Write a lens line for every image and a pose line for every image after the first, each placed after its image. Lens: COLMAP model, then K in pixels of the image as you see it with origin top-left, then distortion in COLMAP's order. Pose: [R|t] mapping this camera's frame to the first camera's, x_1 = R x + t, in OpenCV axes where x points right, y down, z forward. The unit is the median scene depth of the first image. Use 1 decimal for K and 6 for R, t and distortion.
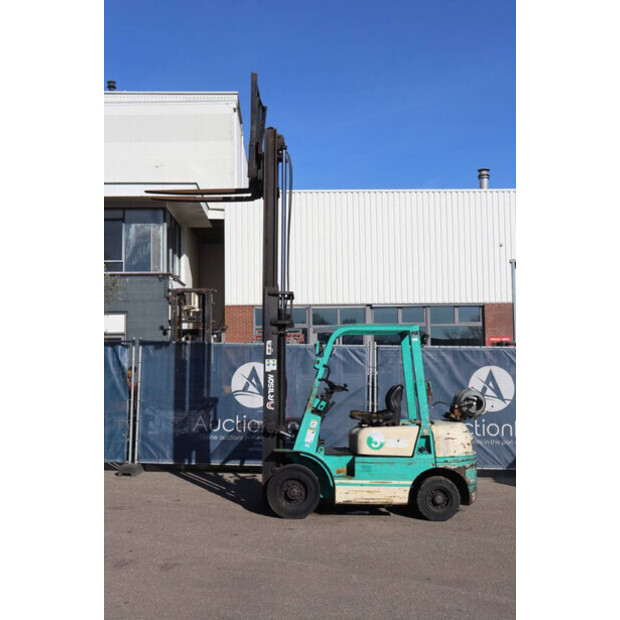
lens RADIAL K [[759.5, 0, 306.8], [0, 759.5, 298.5], [0, 0, 1]] dist [0.005899, 0.000000]
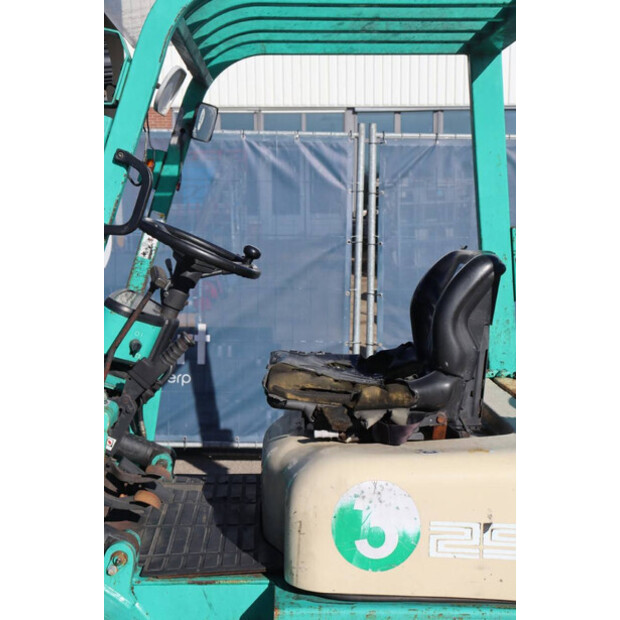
lens RADIAL K [[875.5, 0, 299.5], [0, 875.5, 302.6], [0, 0, 1]] dist [0.058465, 0.000000]
pose [[0.999684, -0.001330, 0.025084, 0.063145], [-0.003640, 0.980391, 0.197029, 0.080327], [-0.024854, -0.197058, 0.980077, 0.769741]]
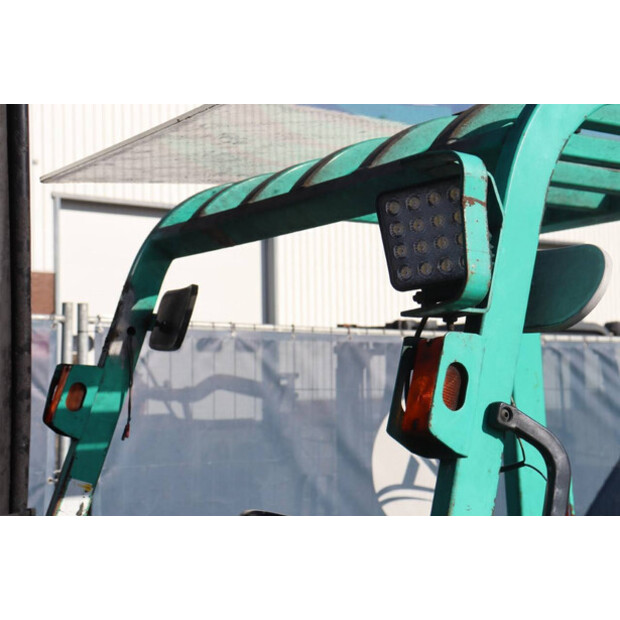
lens RADIAL K [[1080.5, 0, 314.5], [0, 1080.5, 305.5], [0, 0, 1]] dist [0.143545, 0.000000]
pose [[0.815753, 0.033709, 0.577417, -0.075937], [-0.040596, 0.999175, -0.000979, 0.075302], [-0.576974, -0.022642, 0.816449, 0.902969]]
